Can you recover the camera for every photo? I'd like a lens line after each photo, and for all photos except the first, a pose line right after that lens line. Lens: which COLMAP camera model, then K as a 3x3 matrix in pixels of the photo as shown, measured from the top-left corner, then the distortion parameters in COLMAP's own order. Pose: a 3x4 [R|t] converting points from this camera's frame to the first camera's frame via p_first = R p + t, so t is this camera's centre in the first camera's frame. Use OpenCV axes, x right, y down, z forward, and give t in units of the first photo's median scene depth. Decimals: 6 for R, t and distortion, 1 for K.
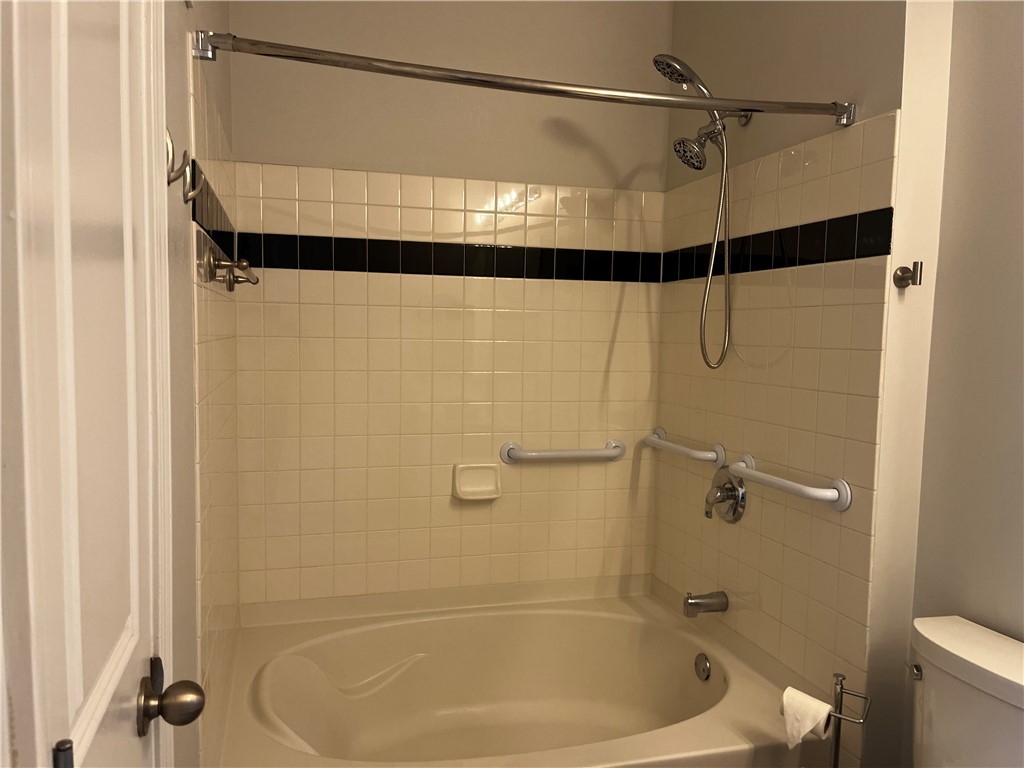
lens RADIAL K [[790.5, 0, 512.0], [0, 790.5, 384.0], [0, 0, 1]] dist [0.064980, 0.005488]
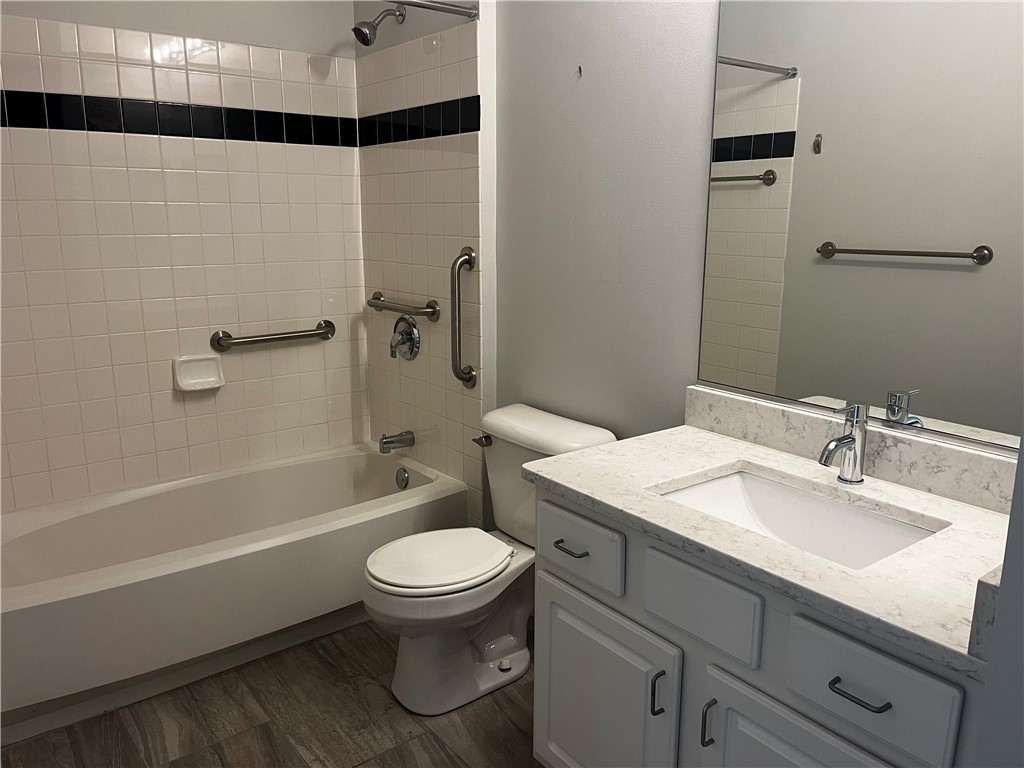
lens RADIAL K [[790.5, 0, 512.0], [0, 790.5, 384.0], [0, 0, 1]] dist [0.064980, 0.005488]
pose [[0.547048, -0.200122, 0.812828, -0.620908], [0.179540, 0.976456, 0.119574, 0.095461], [-0.817621, 0.080523, 0.570098, 0.195716]]
